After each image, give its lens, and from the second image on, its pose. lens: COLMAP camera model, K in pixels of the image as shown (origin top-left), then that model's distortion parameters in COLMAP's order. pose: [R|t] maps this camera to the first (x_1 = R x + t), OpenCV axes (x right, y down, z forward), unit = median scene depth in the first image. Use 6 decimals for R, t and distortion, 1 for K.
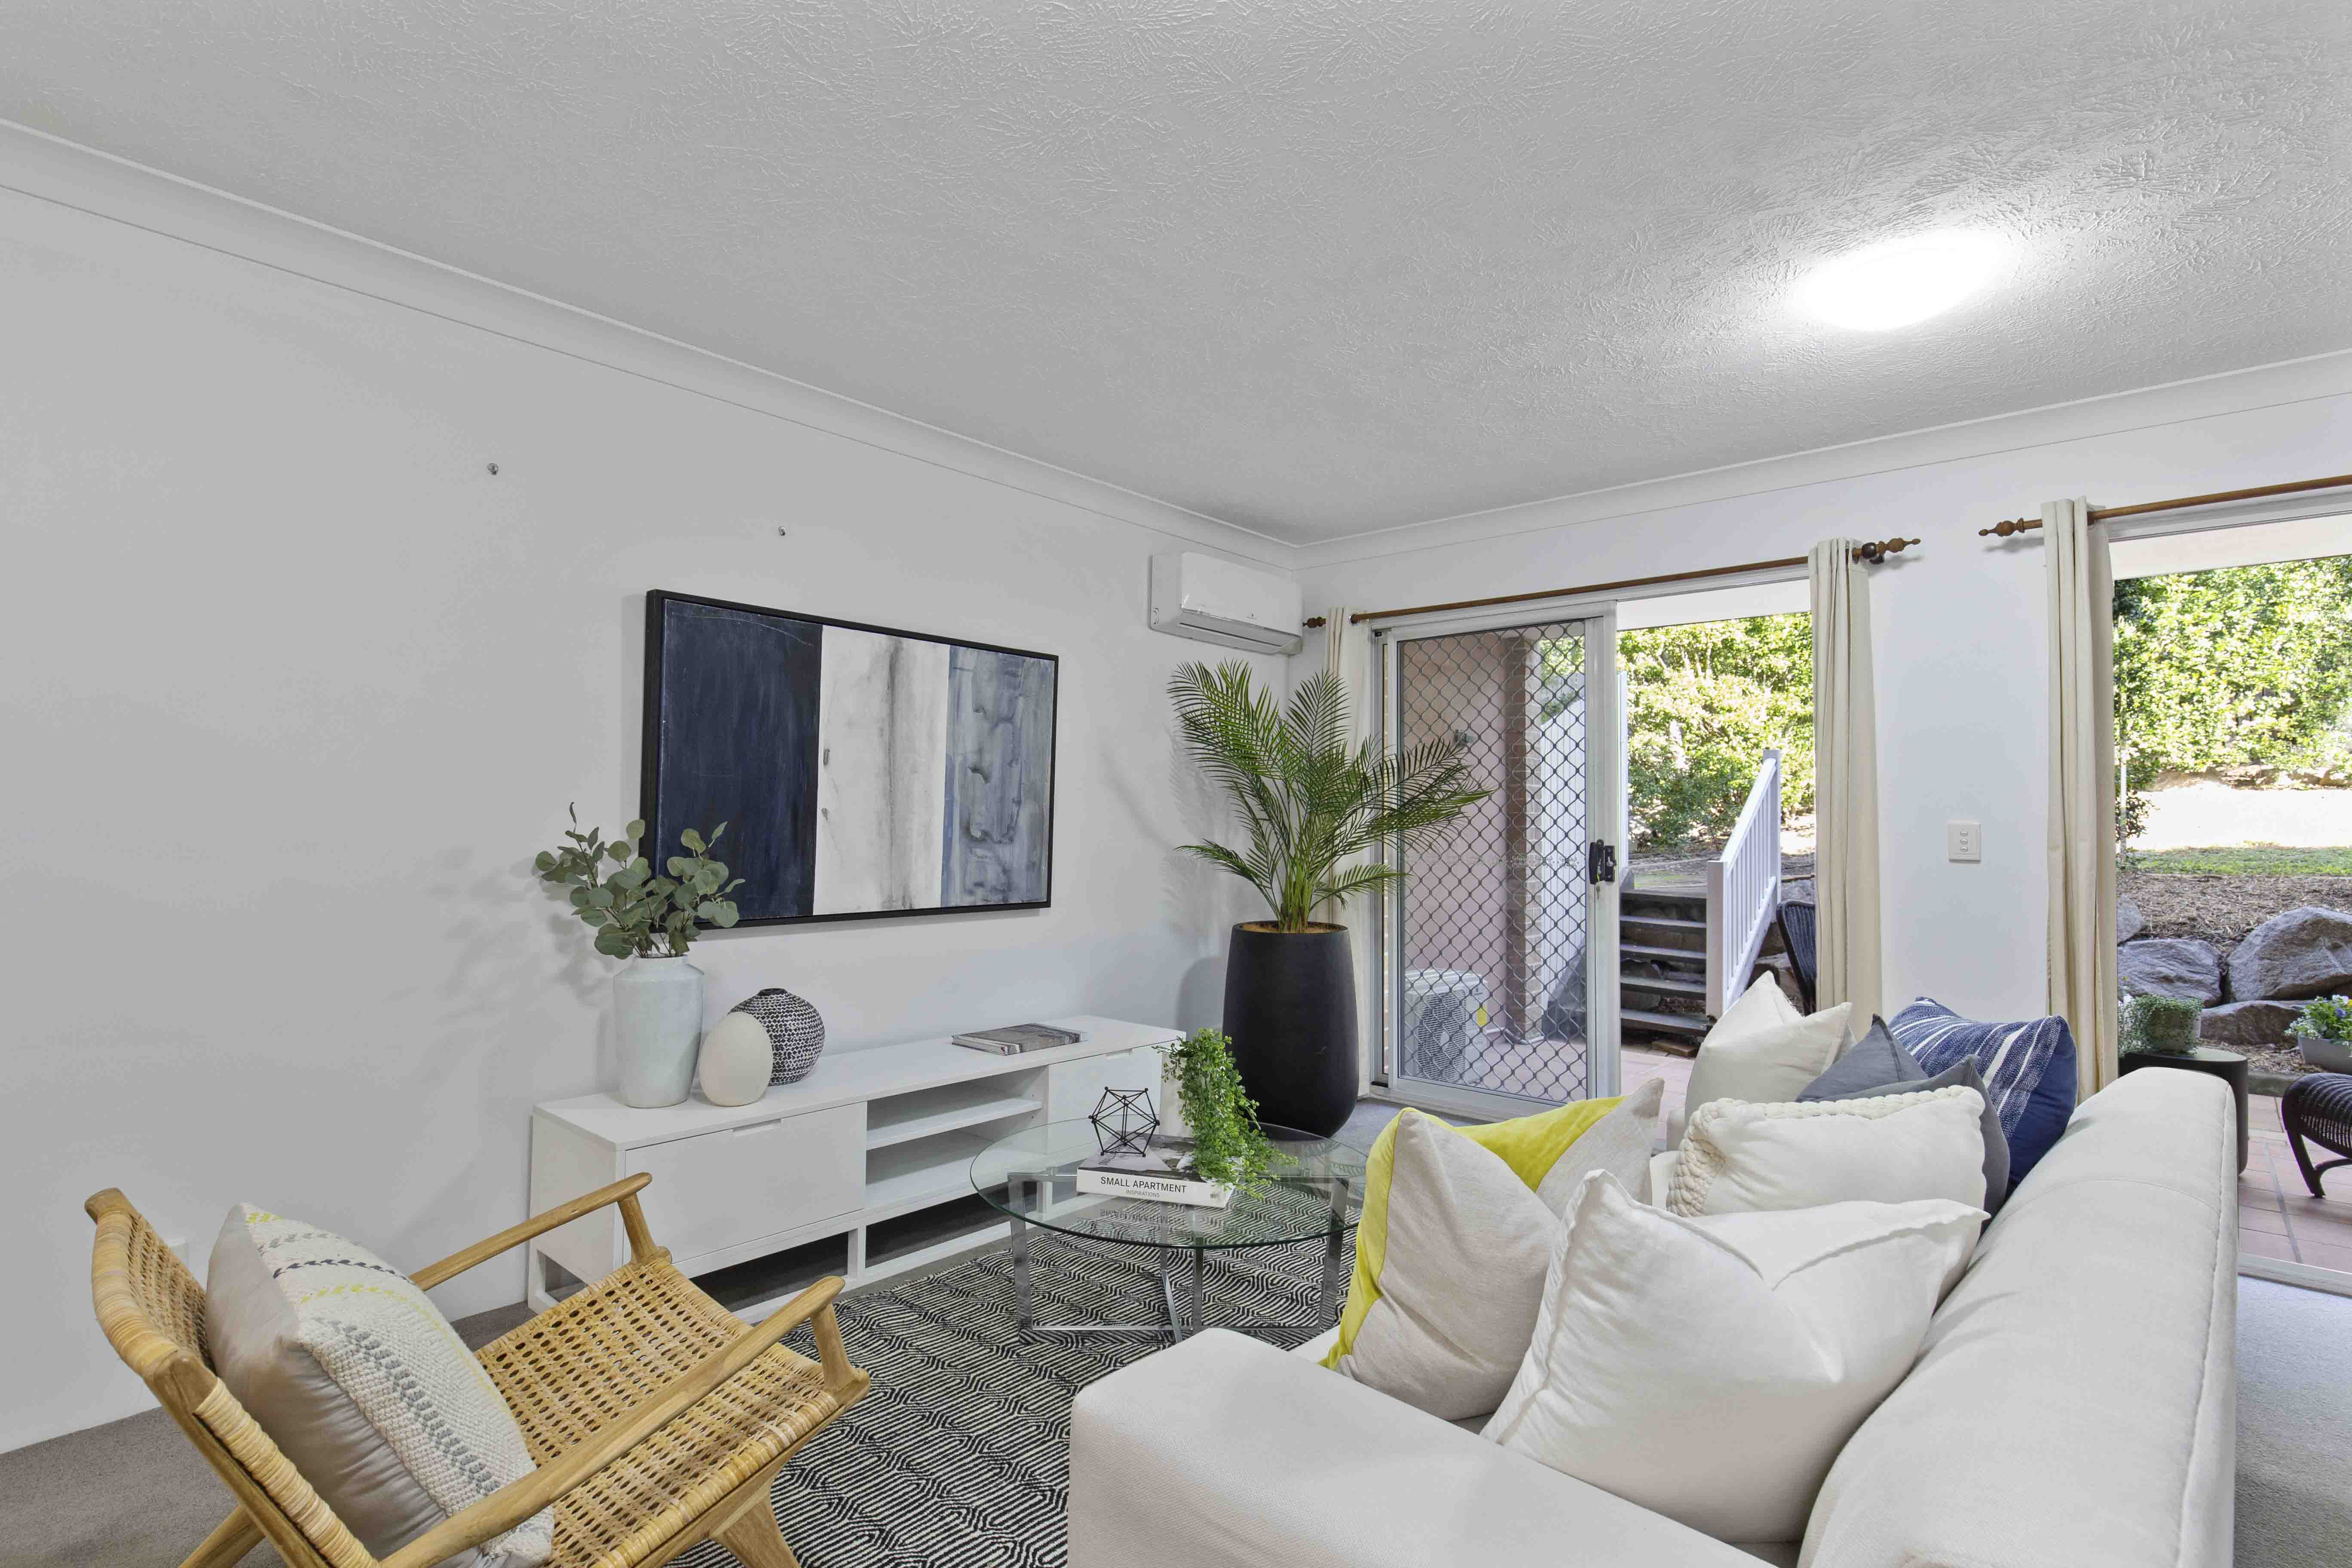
lens RADIAL K [[1081.0, 0, 1088.6], [0, 1081.0, 781.9], [0, 0, 1]] dist [0.026149, -0.000079]
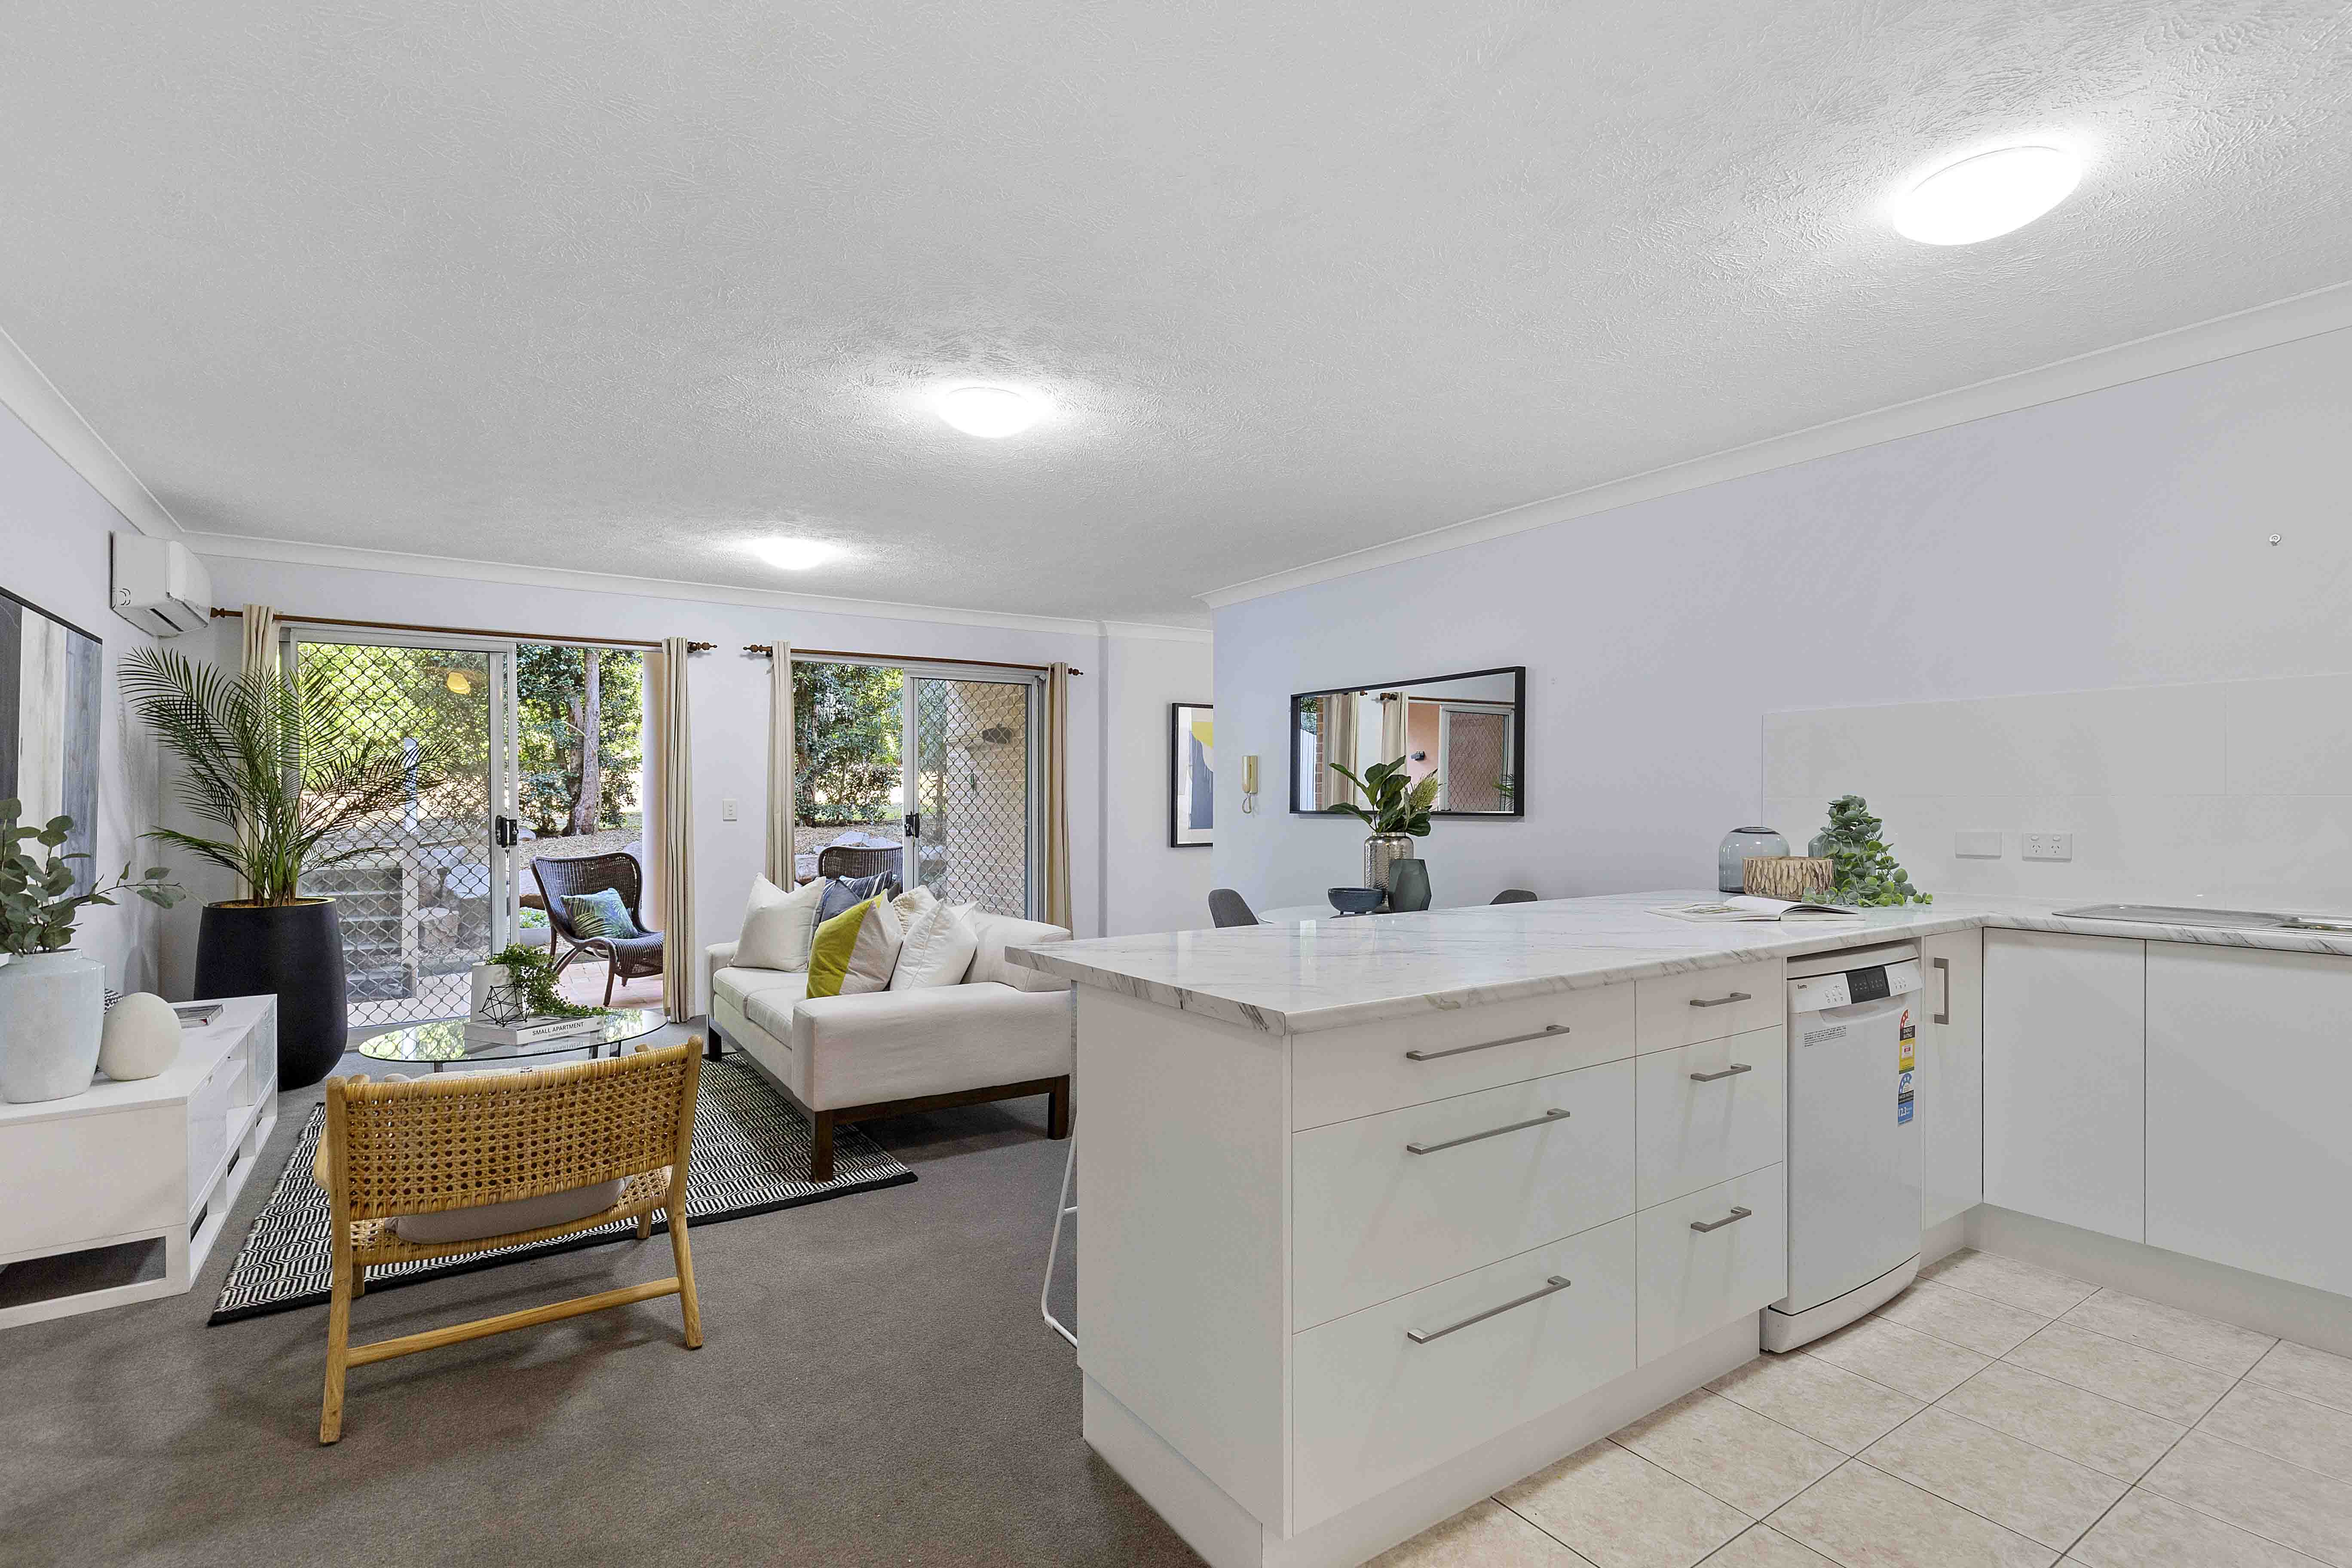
lens RADIAL K [[1053.8, 0, 1137.5], [0, 1053.8, 796.5], [0, 0, 1]] dist [-0.000288, -0.000429]
pose [[0.269285, -0.011920, 0.962987, -0.798942], [-0.021929, 0.999588, 0.018505, -0.016210], [-0.962811, -0.026101, 0.268912, -0.171235]]
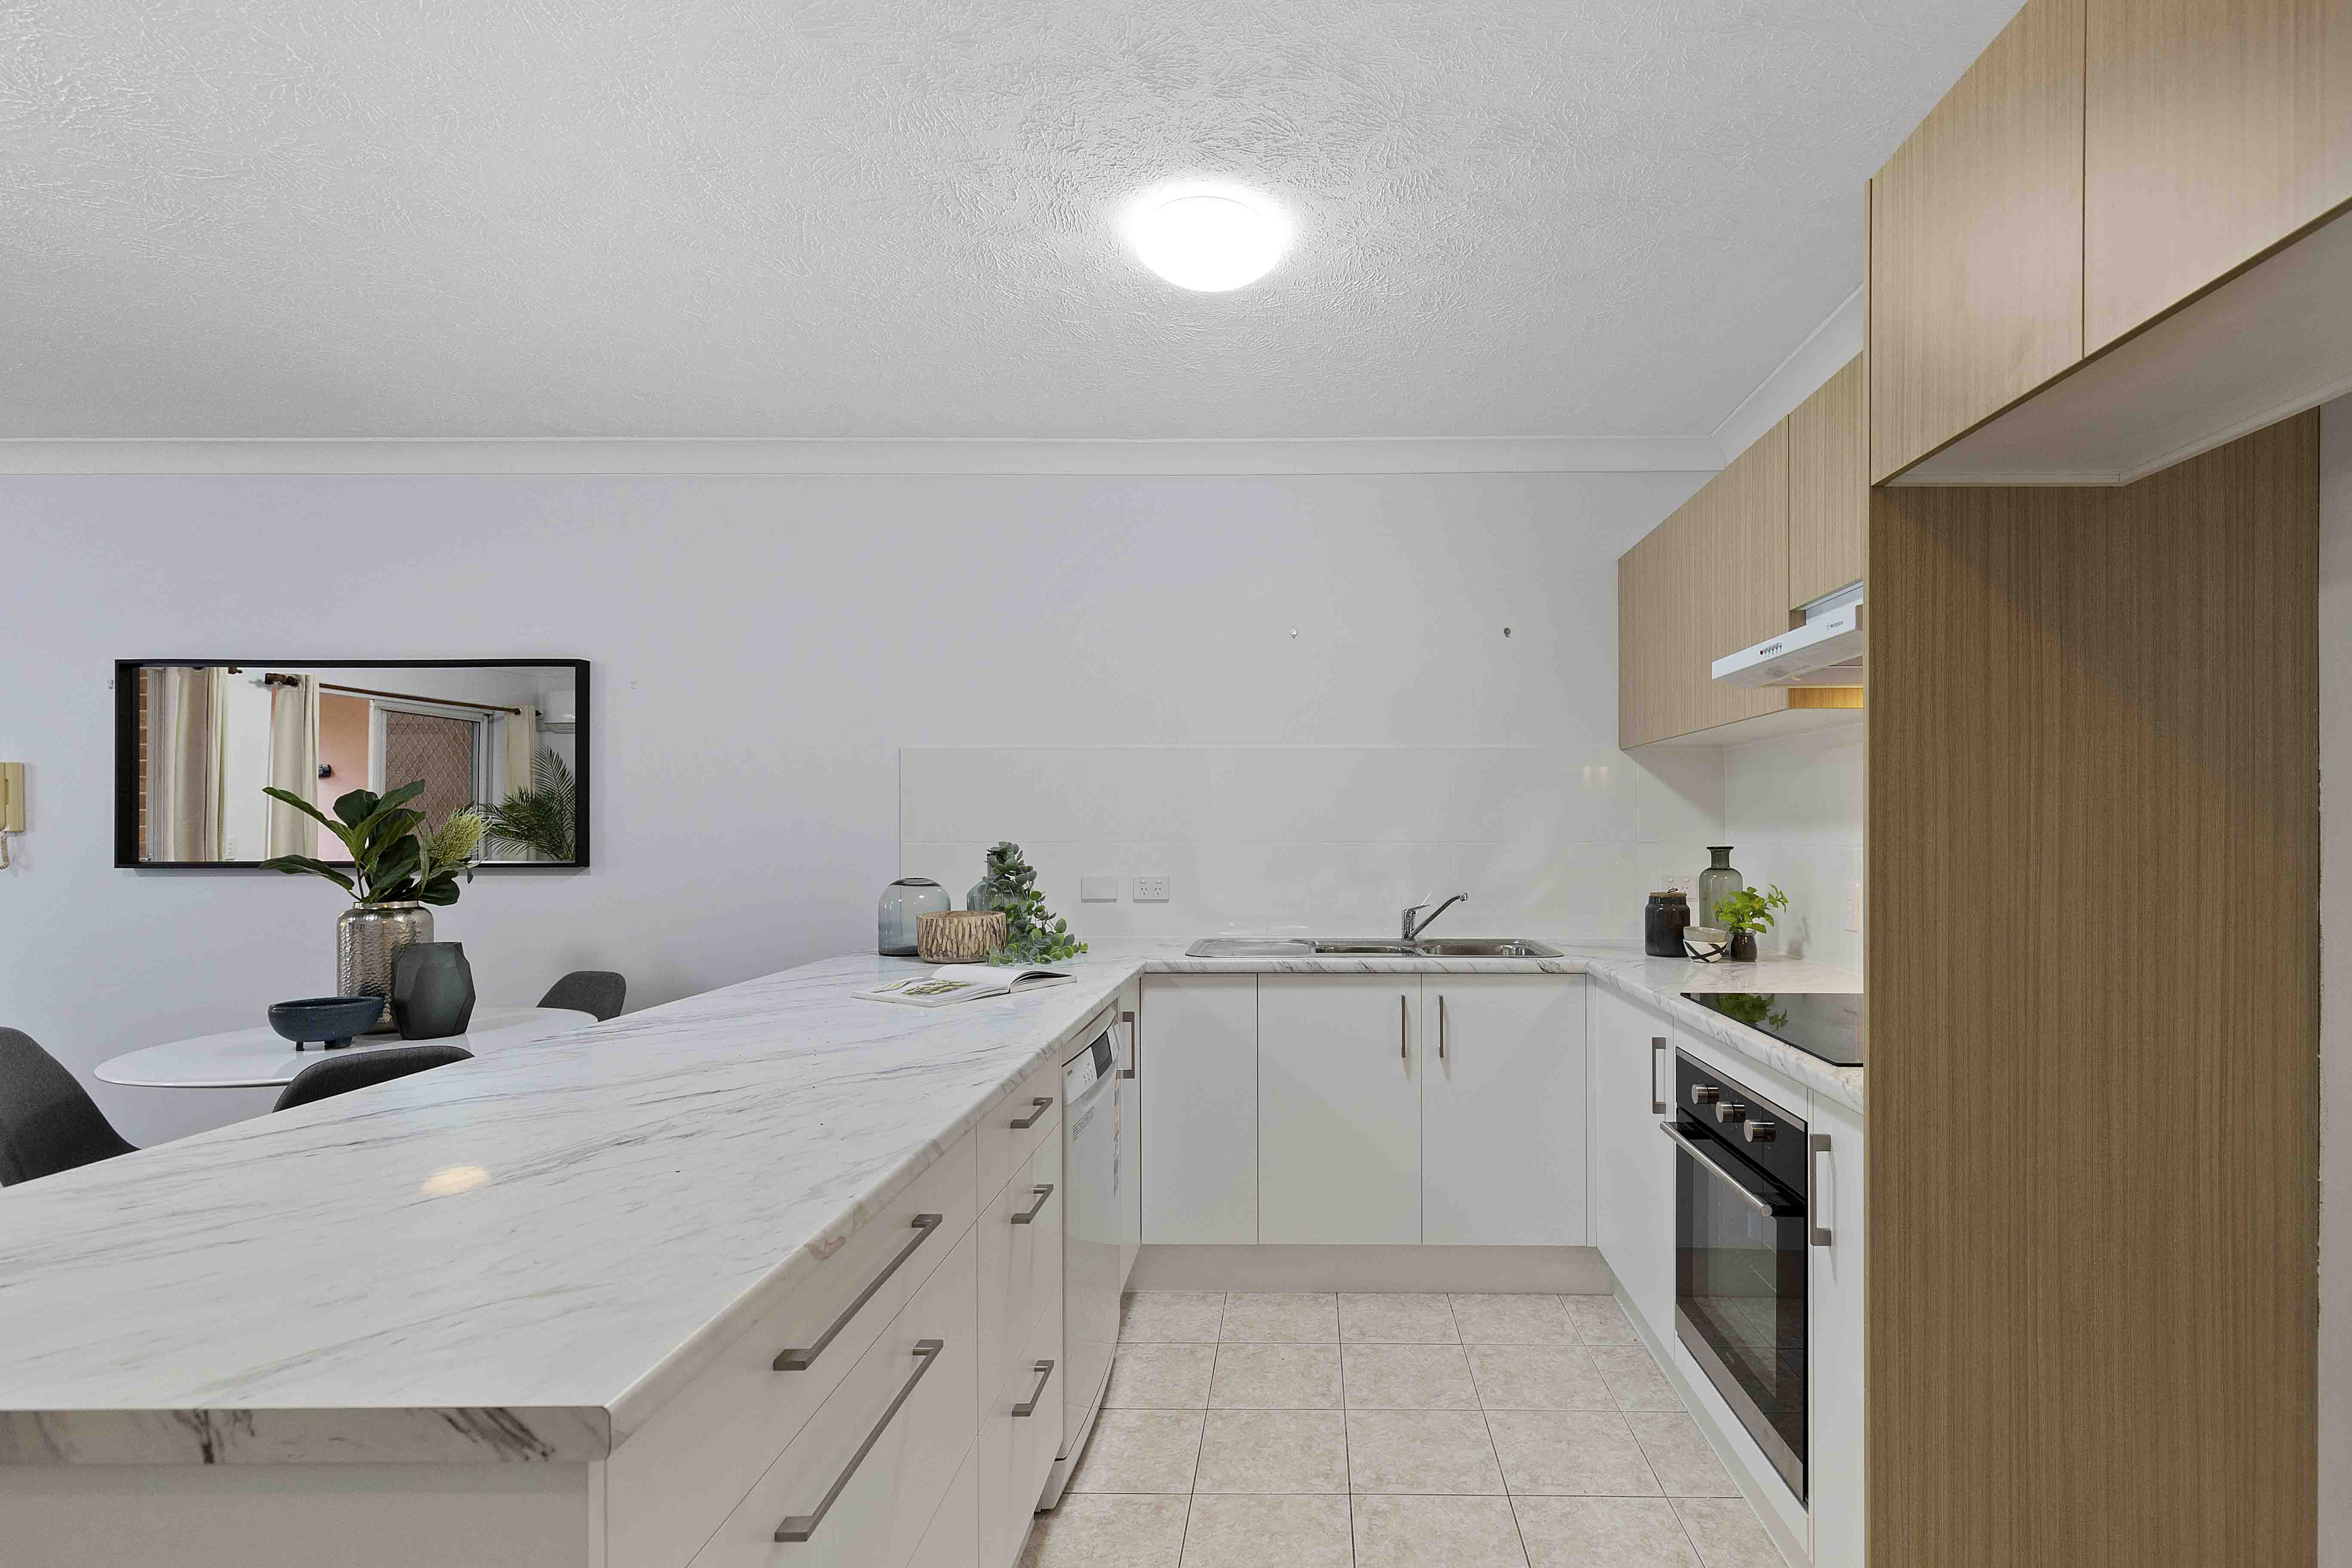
lens RADIAL K [[1149.2, 0, 1247.8], [0, 1149.2, 830.1], [0, 0, 1]] dist [0.001733, -0.000337]
pose [[-0.647283, -0.017074, 0.762059, -0.595712], [-0.031964, 0.999478, -0.004757, -0.025024], [-0.761579, -0.027438, -0.647490, -0.068248]]
